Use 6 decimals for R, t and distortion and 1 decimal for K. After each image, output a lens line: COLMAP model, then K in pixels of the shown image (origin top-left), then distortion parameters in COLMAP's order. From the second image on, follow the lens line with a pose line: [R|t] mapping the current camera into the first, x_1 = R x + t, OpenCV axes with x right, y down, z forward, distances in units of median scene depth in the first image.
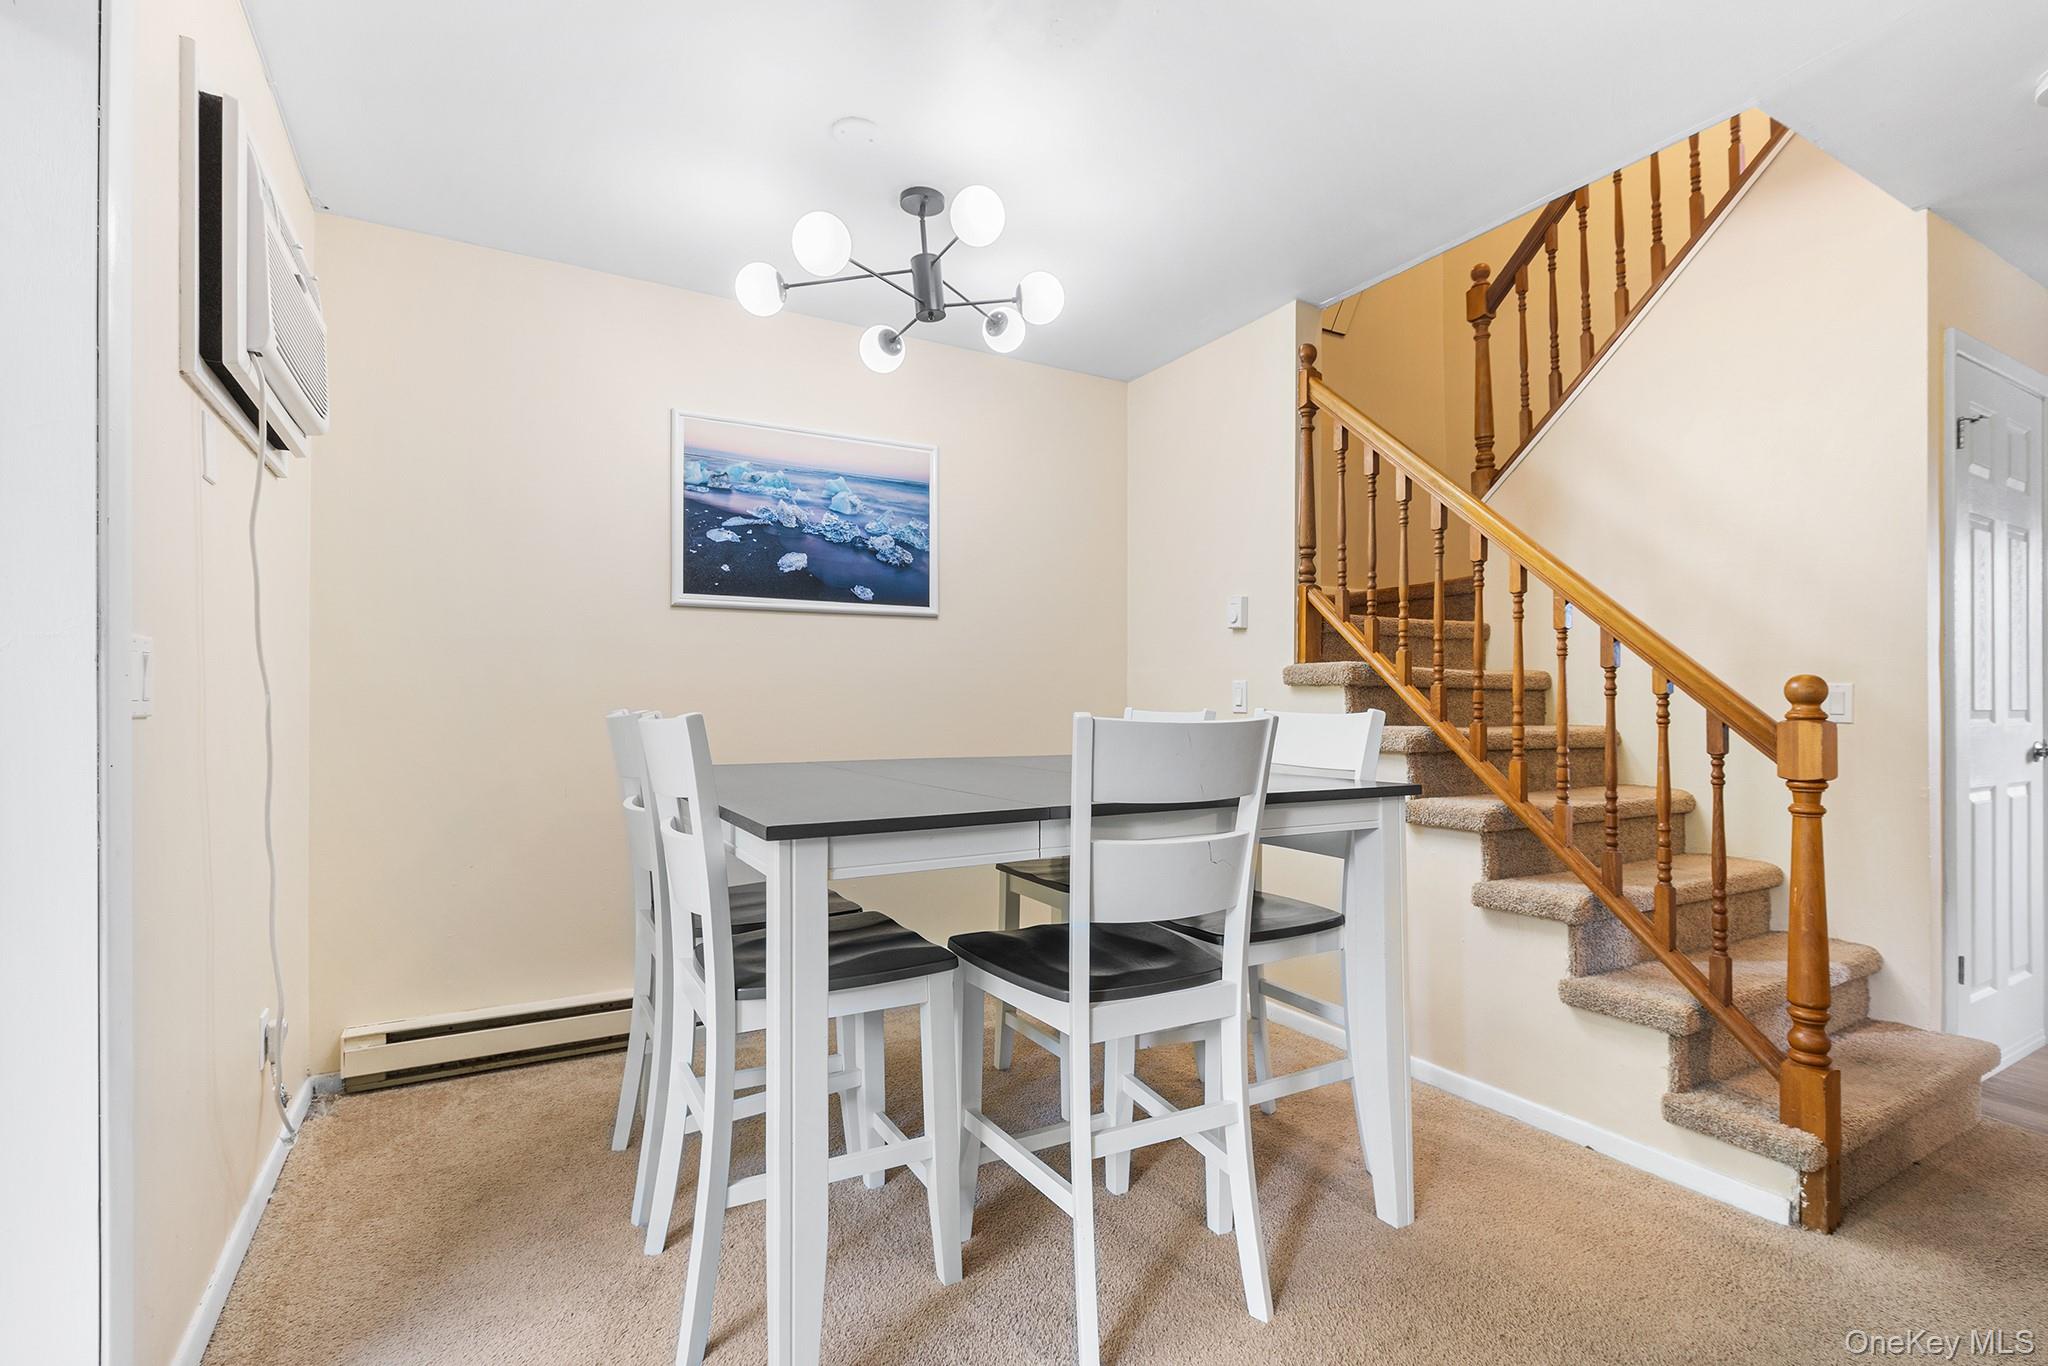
lens RADIAL K [[940.1, 0, 1024.0], [0, 940.1, 683.0], [0, 0, 1]] dist [-0.000520, -0.000081]
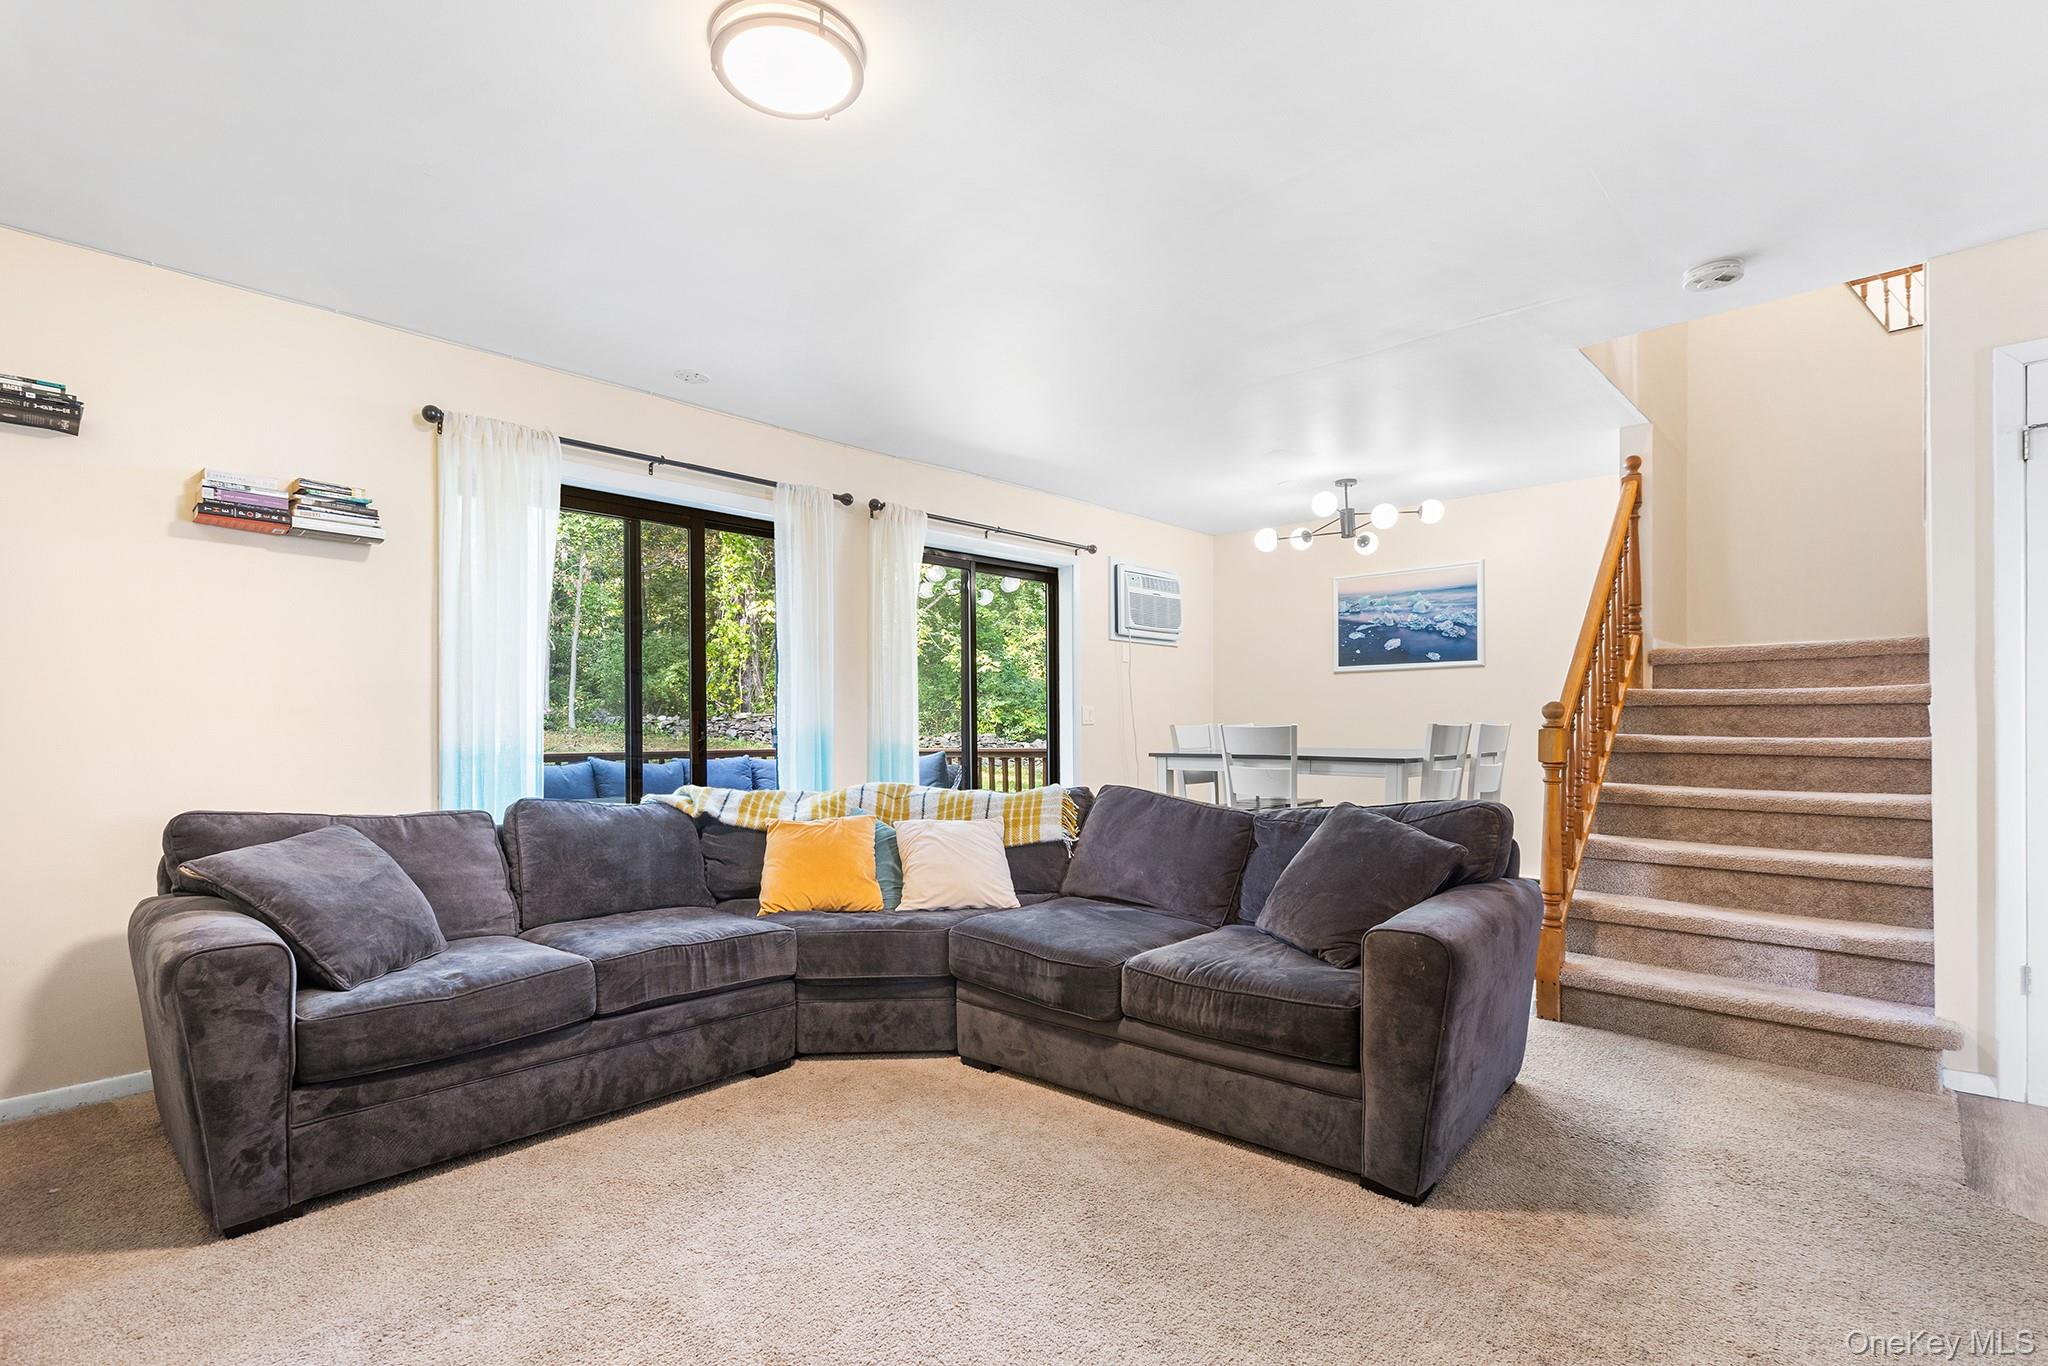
lens RADIAL K [[969.4, 0, 1024.4], [0, 969.4, 722.4], [0, 0, 1]] dist [0.000275, -0.000003]
pose [[0.309327, -0.002162, -0.950953, 1.316978], [0.026368, 0.999632, 0.006304, -0.004531], [0.950590, -0.027025, 0.309270, -0.284648]]
